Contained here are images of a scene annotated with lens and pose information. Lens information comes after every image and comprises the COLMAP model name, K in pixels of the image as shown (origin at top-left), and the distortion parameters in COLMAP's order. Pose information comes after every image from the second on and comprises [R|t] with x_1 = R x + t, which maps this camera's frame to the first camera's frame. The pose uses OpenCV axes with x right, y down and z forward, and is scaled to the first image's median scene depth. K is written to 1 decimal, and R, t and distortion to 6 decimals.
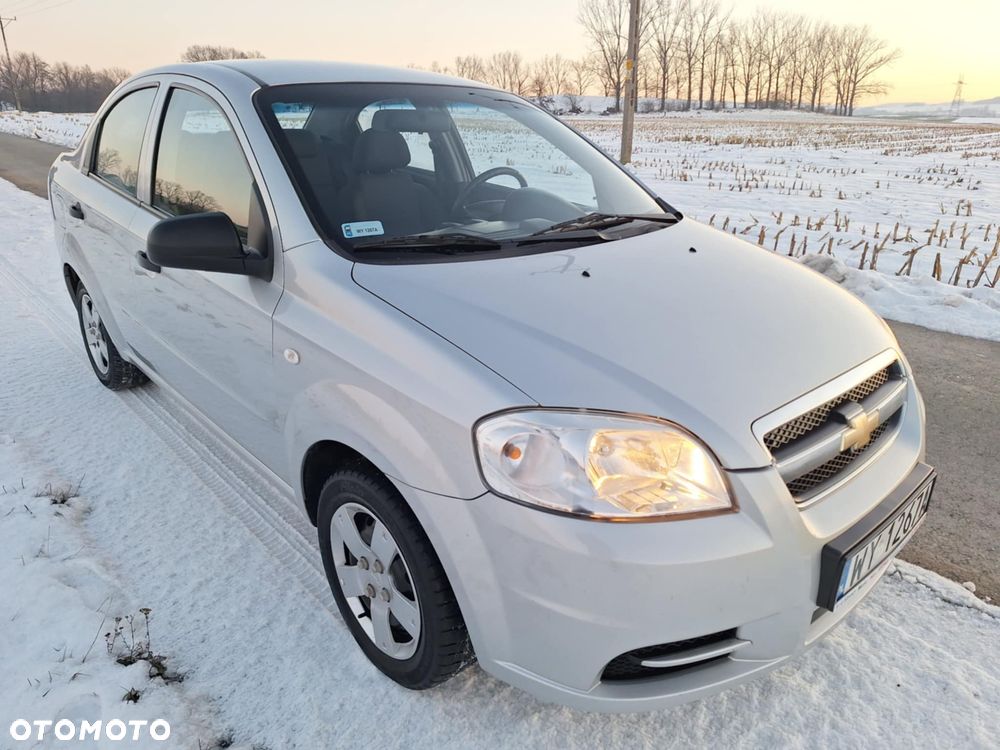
lens RADIAL K [[693.9, 0, 505.9], [0, 693.9, 373.2], [0, 0, 1]] dist [0.060079, -0.059008]
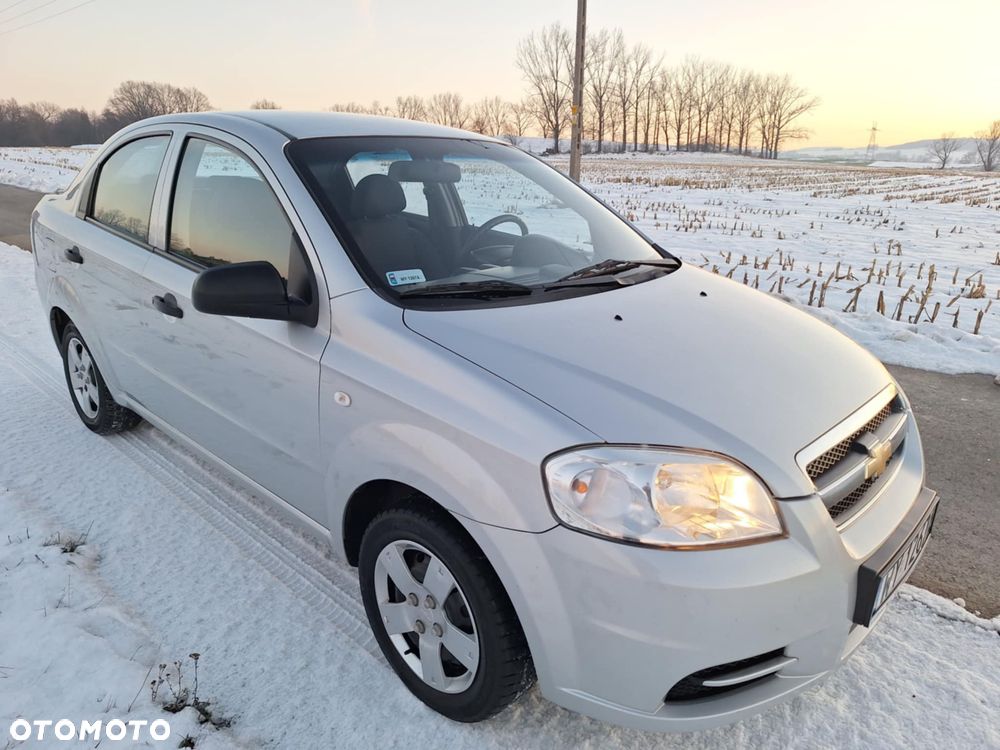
lens RADIAL K [[693.9, 0, 505.9], [0, 693.9, 373.2], [0, 0, 1]] dist [0.060079, -0.059008]
pose [[0.996988, -0.012705, 0.076508, -0.121174], [0.016562, 0.998612, -0.050003, -0.005925], [-0.075766, 0.051119, 0.995814, -0.044328]]
